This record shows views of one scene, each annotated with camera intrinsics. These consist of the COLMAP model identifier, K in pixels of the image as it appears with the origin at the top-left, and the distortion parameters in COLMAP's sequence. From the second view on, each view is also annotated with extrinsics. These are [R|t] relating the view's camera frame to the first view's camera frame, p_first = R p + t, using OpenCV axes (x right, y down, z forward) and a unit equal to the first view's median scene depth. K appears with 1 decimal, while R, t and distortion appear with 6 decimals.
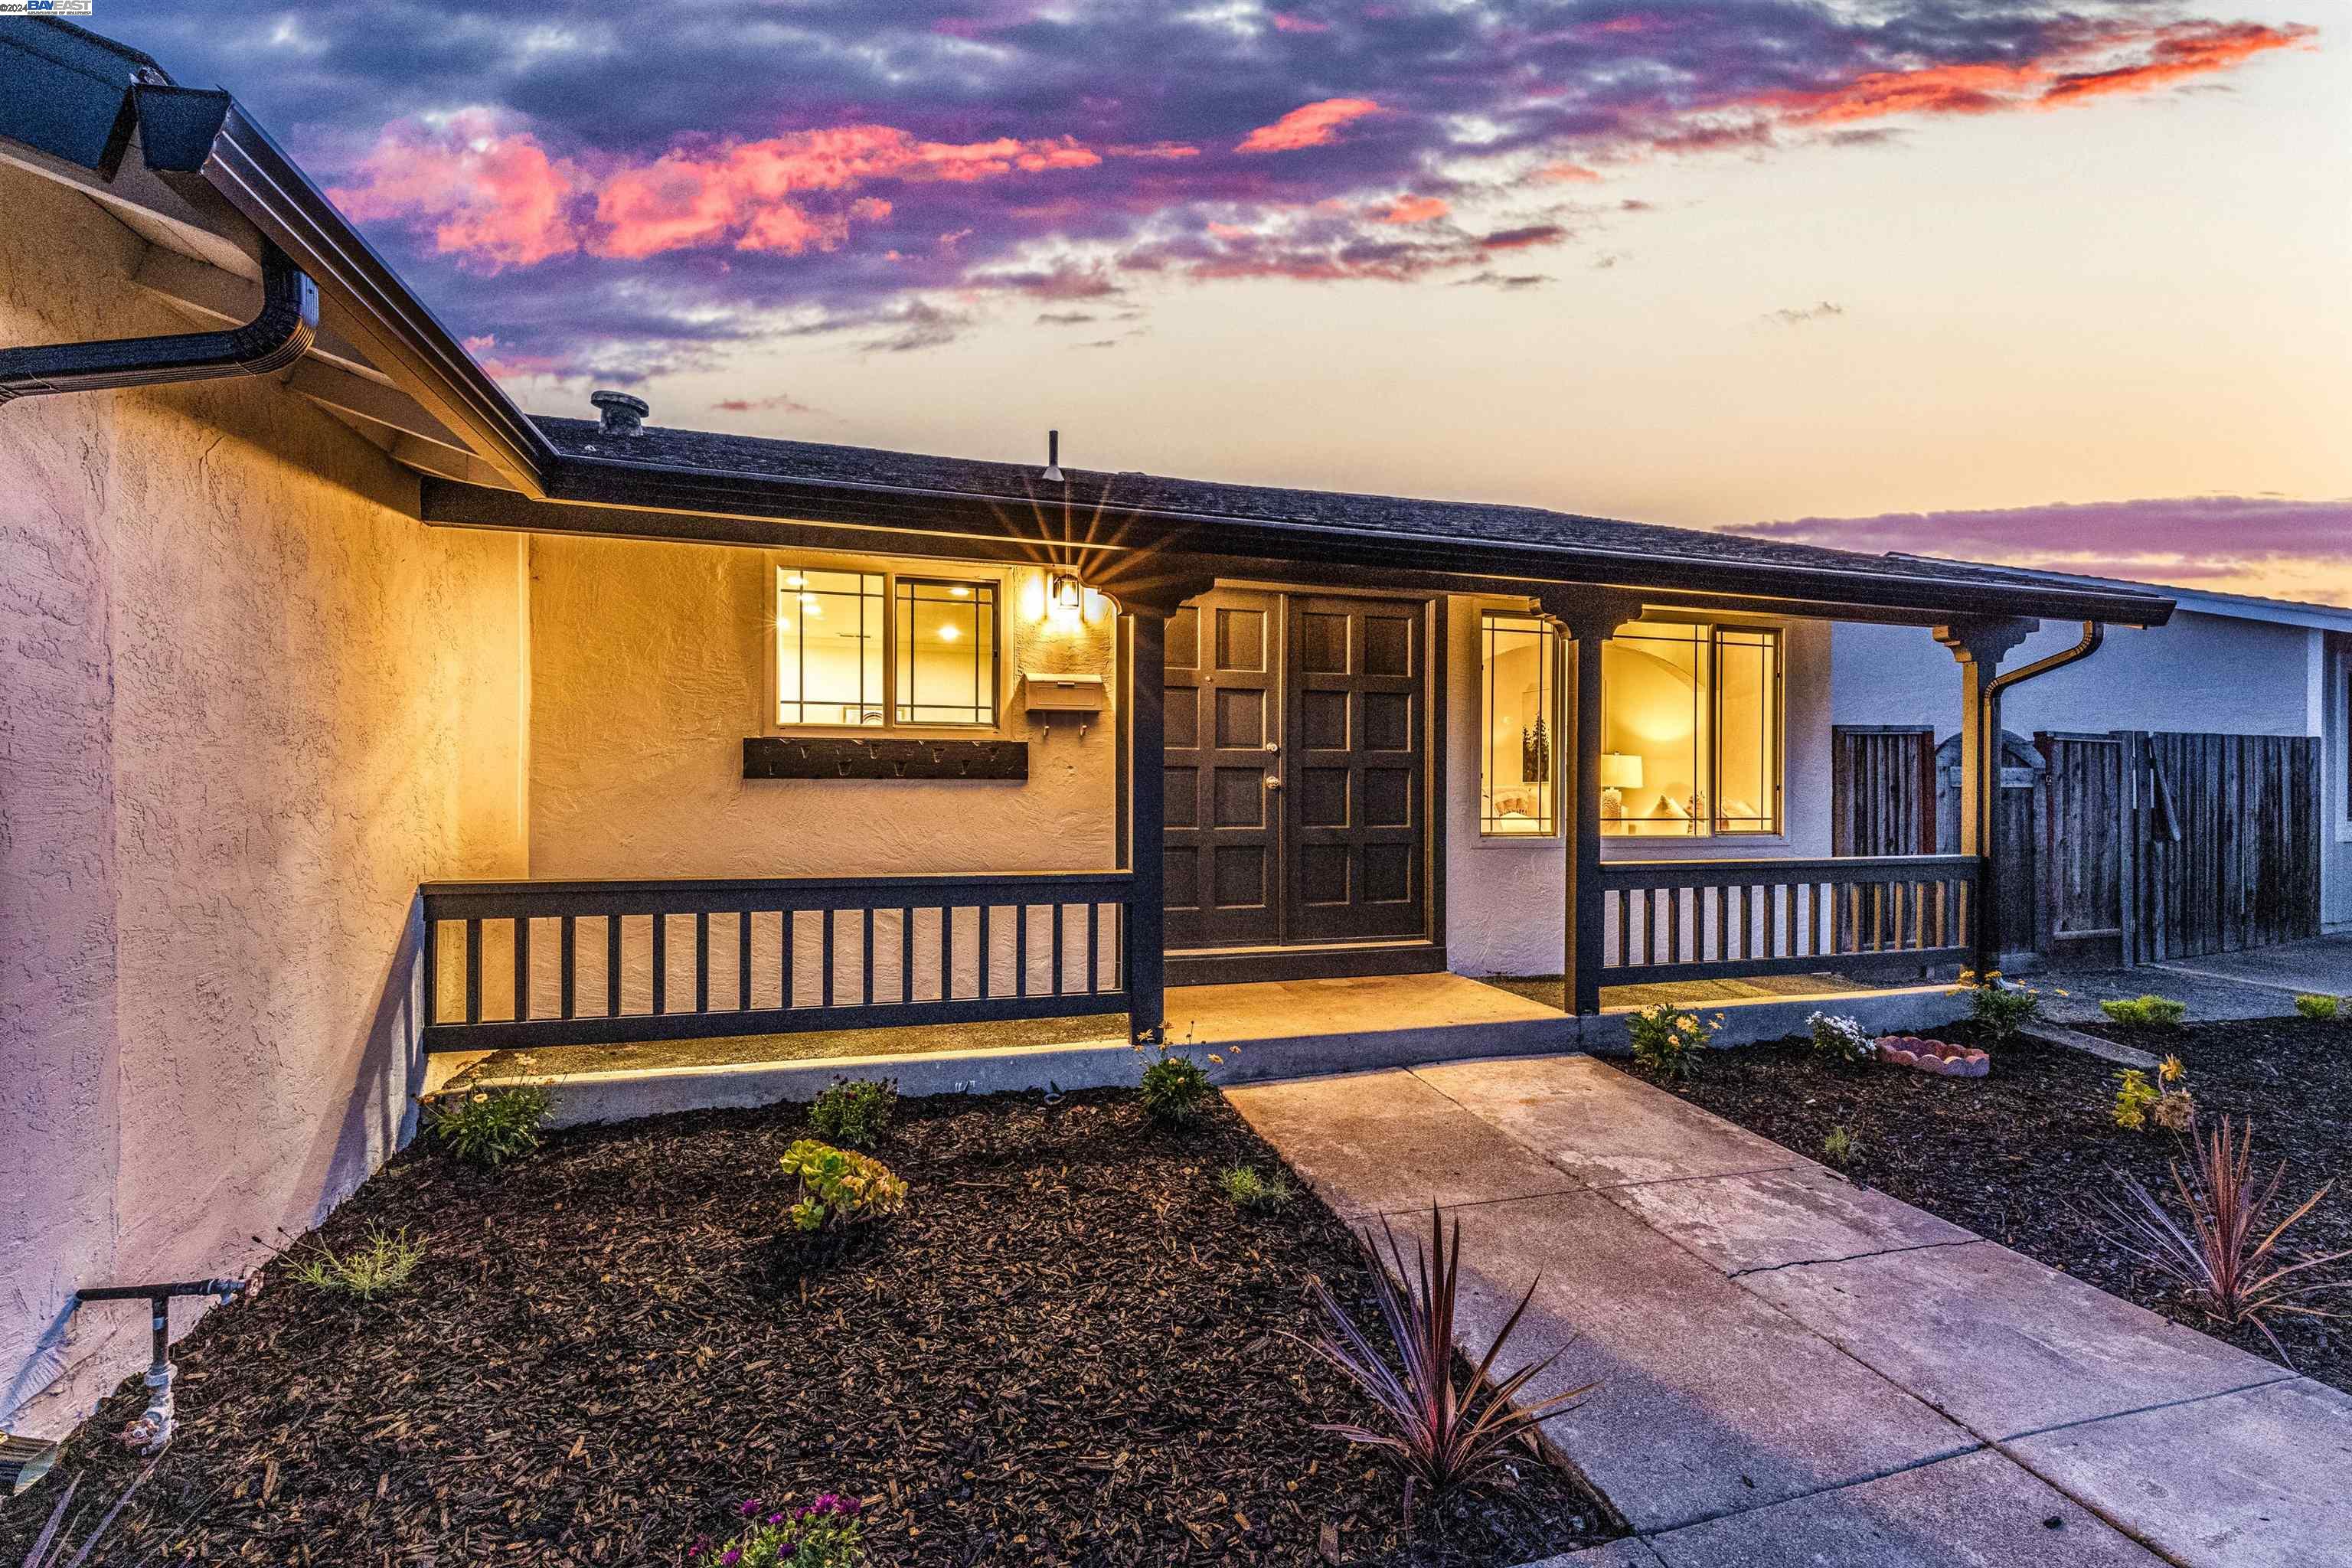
lens RADIAL K [[1065.3, 0, 1199.4], [0, 1065.3, 784.0], [0, 0, 1]] dist [0.004060, -0.000839]
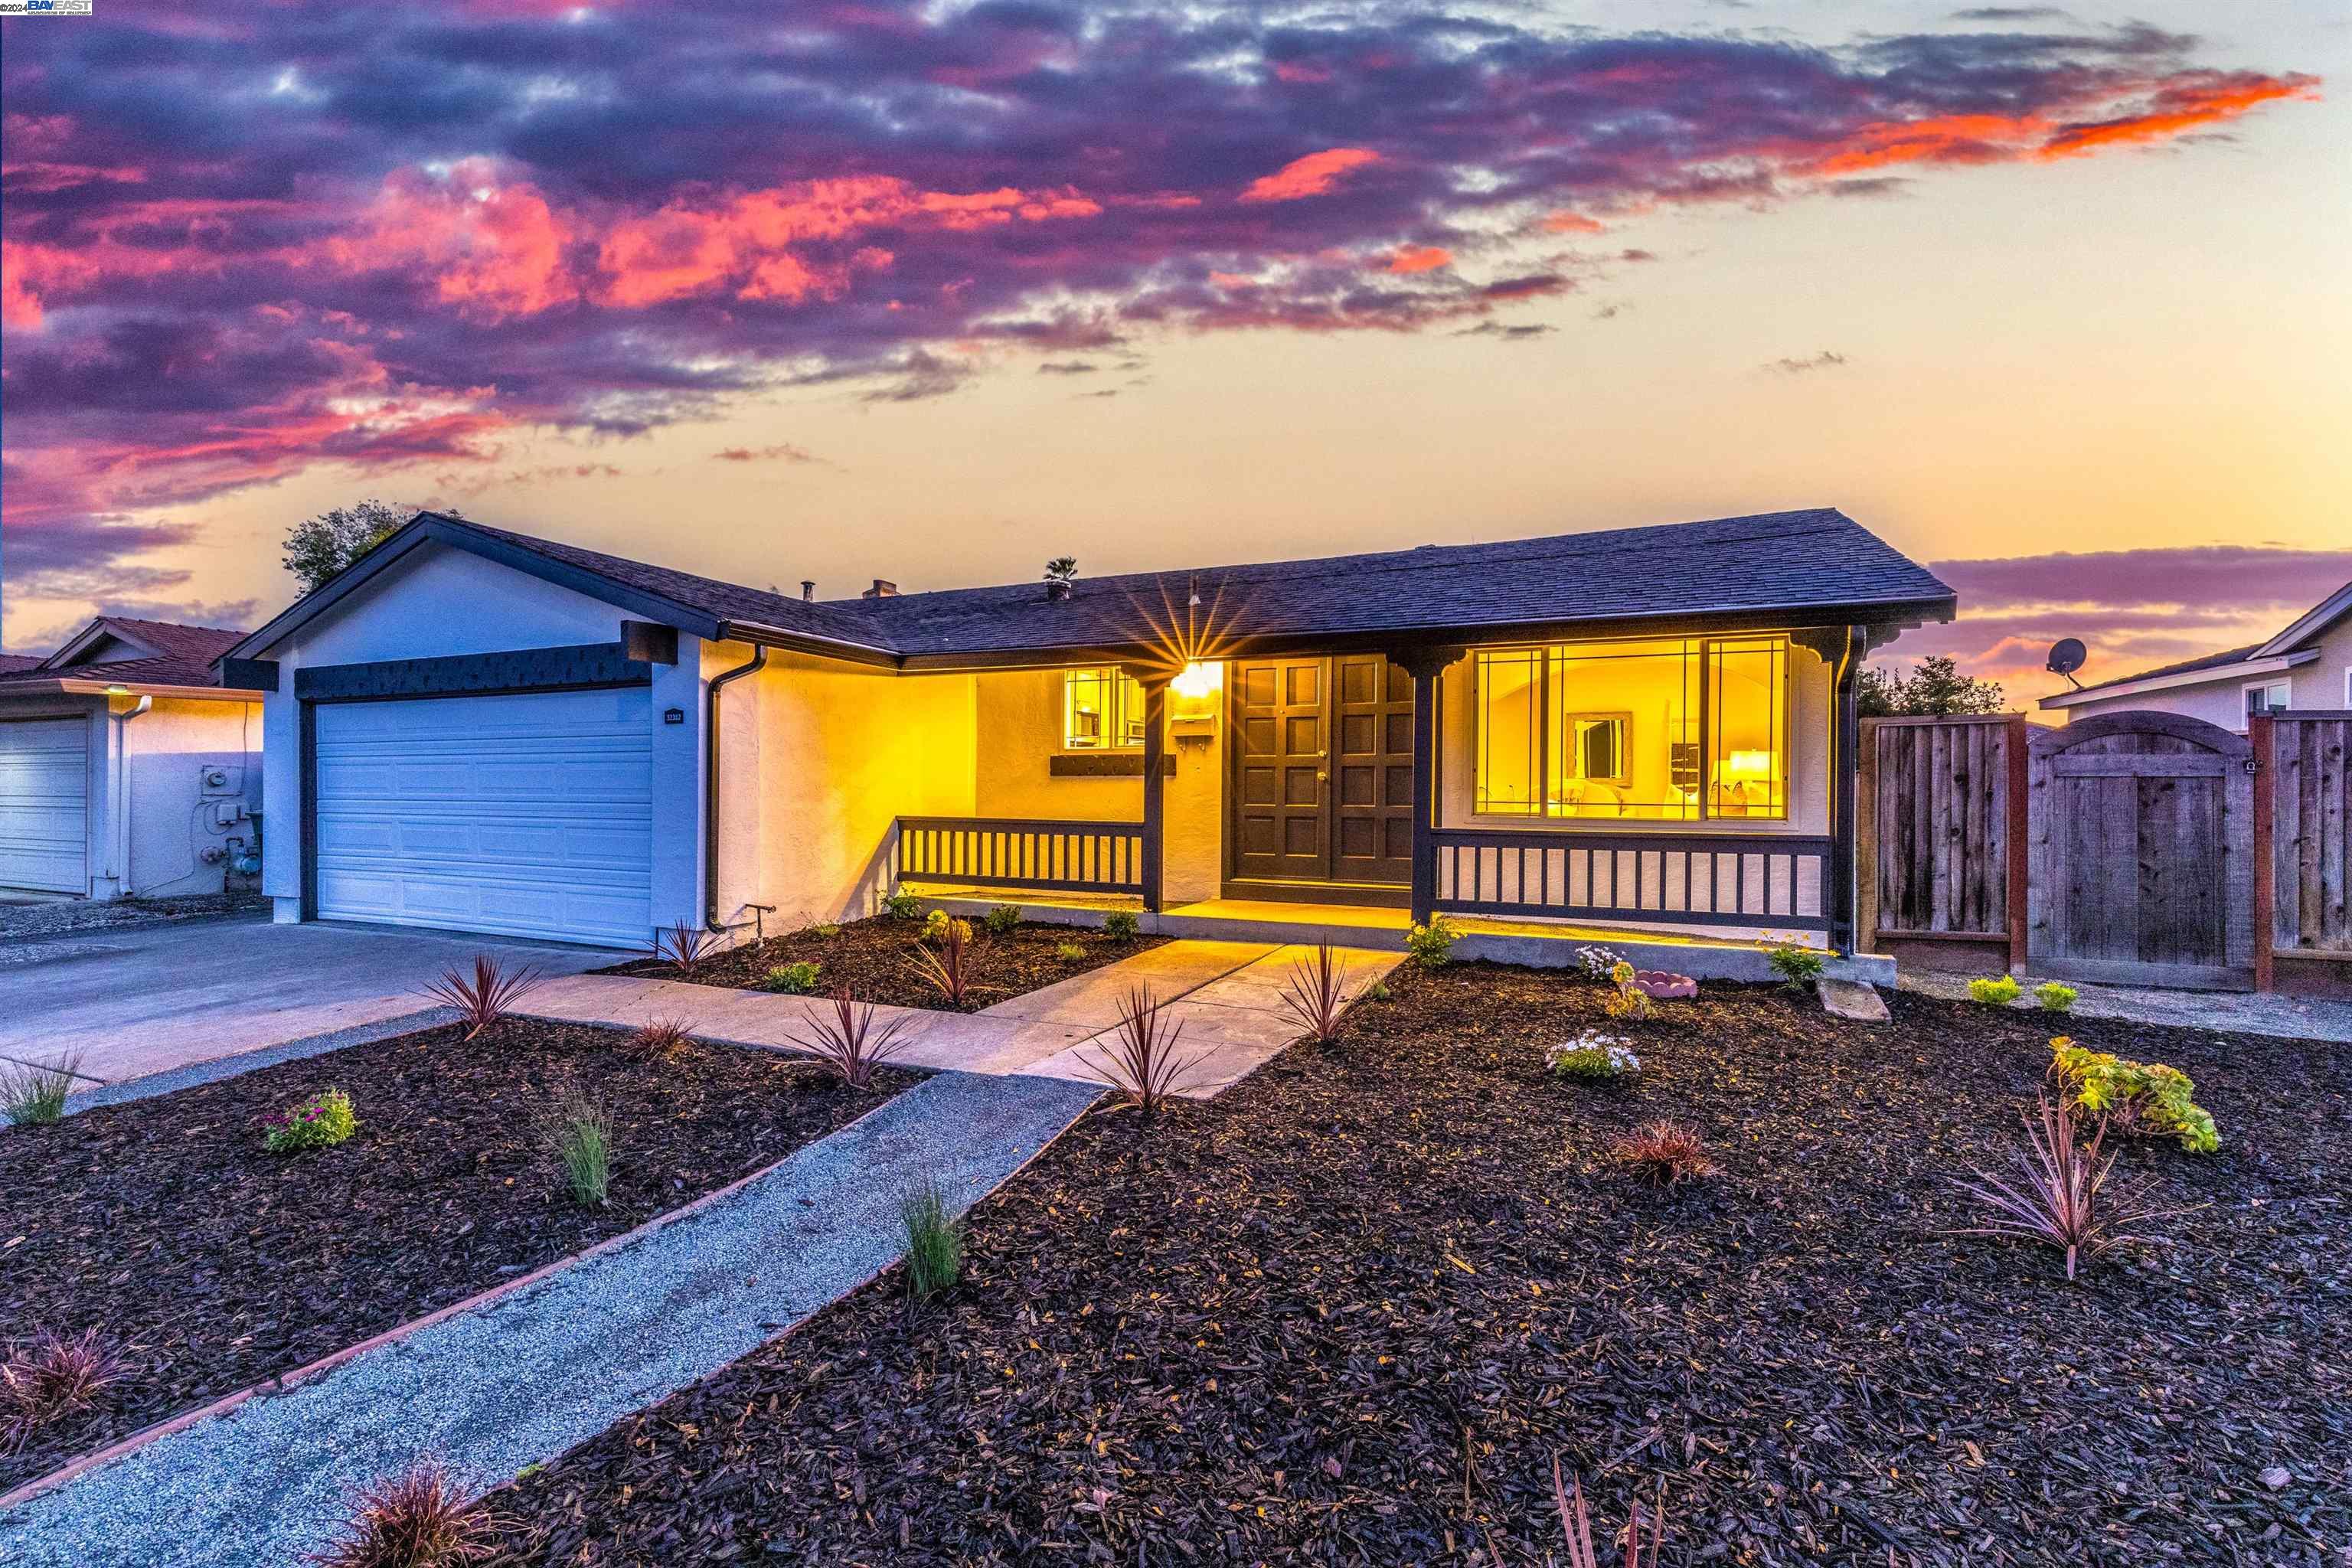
lens RADIAL K [[1065.3, 0, 1194.8], [0, 1065.3, 777.9], [0, 0, 1]] dist [0.004060, -0.000839]
pose [[0.739995, -0.007584, -0.672570, 1.074591], [-0.000647, 0.999928, -0.011988, 0.022001], [0.672612, 0.009306, 0.739937, -0.303134]]
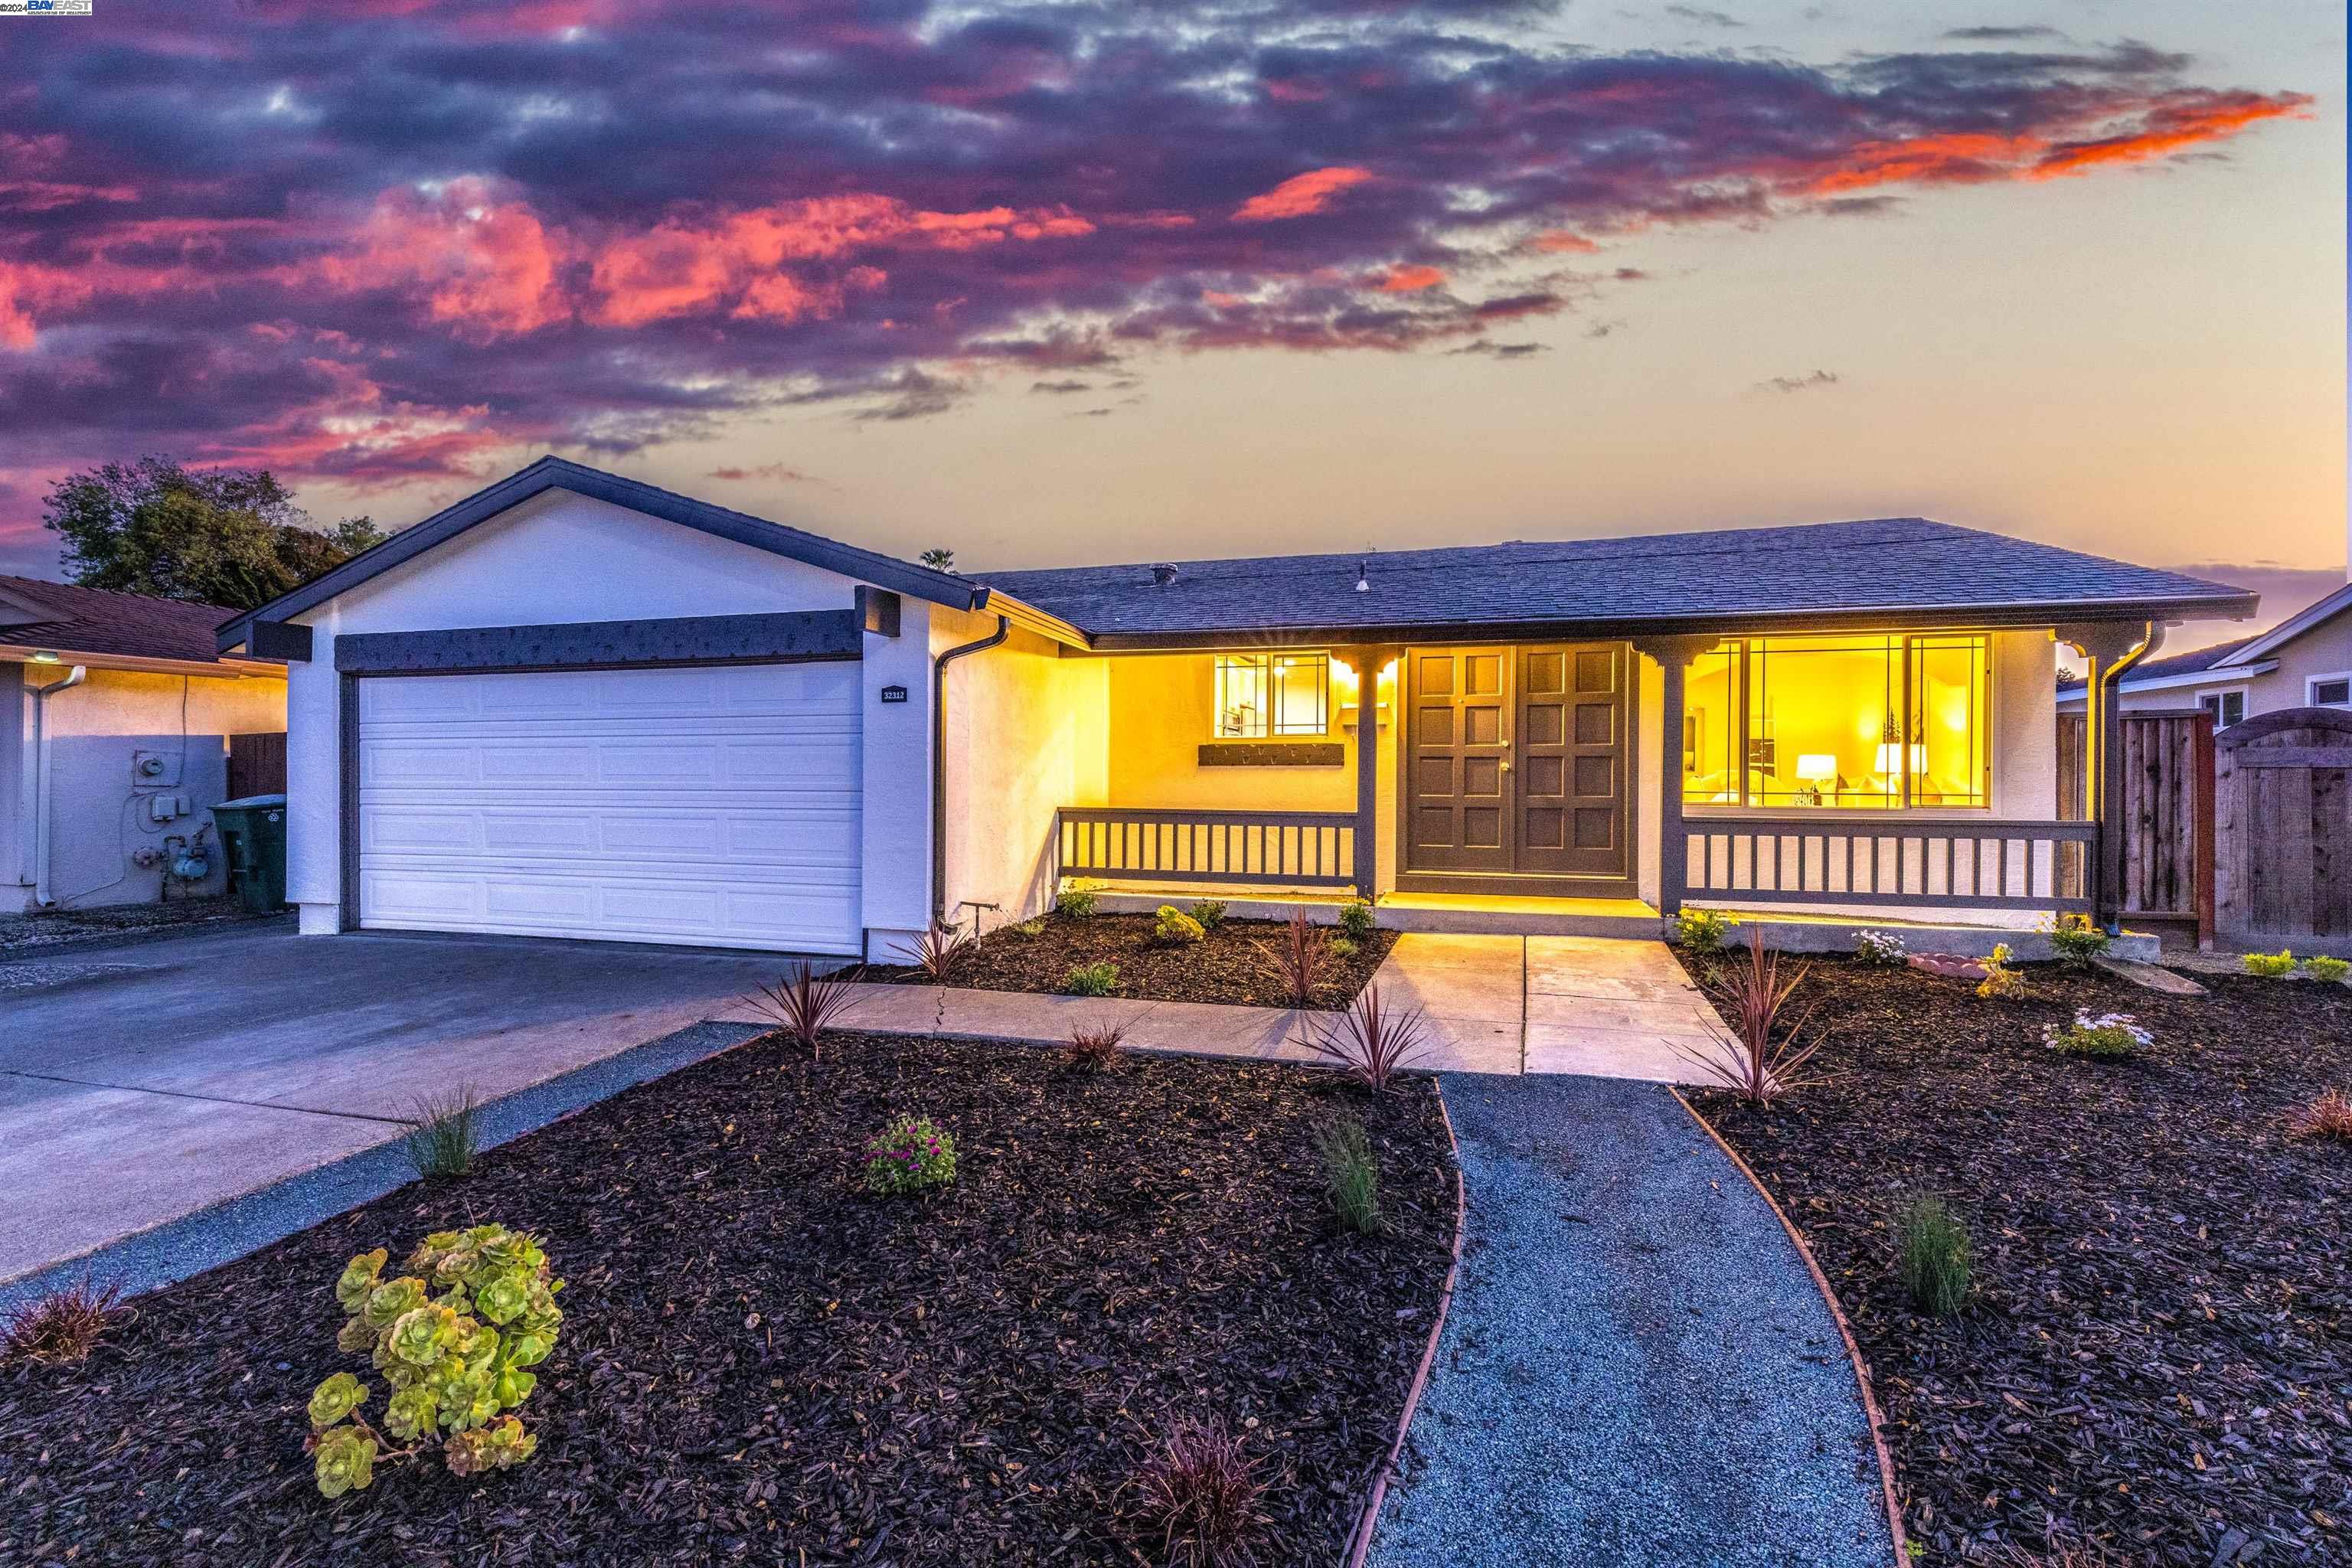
lens RADIAL K [[1065.3, 0, 1187.2], [0, 1065.3, 787.2], [0, 0, 1]] dist [0.004060, -0.000839]
pose [[0.830590, -0.000283, -0.556884, 0.600139], [-0.002287, 0.999990, -0.003919, 0.039418], [0.556879, 0.004528, 0.830581, -0.590621]]
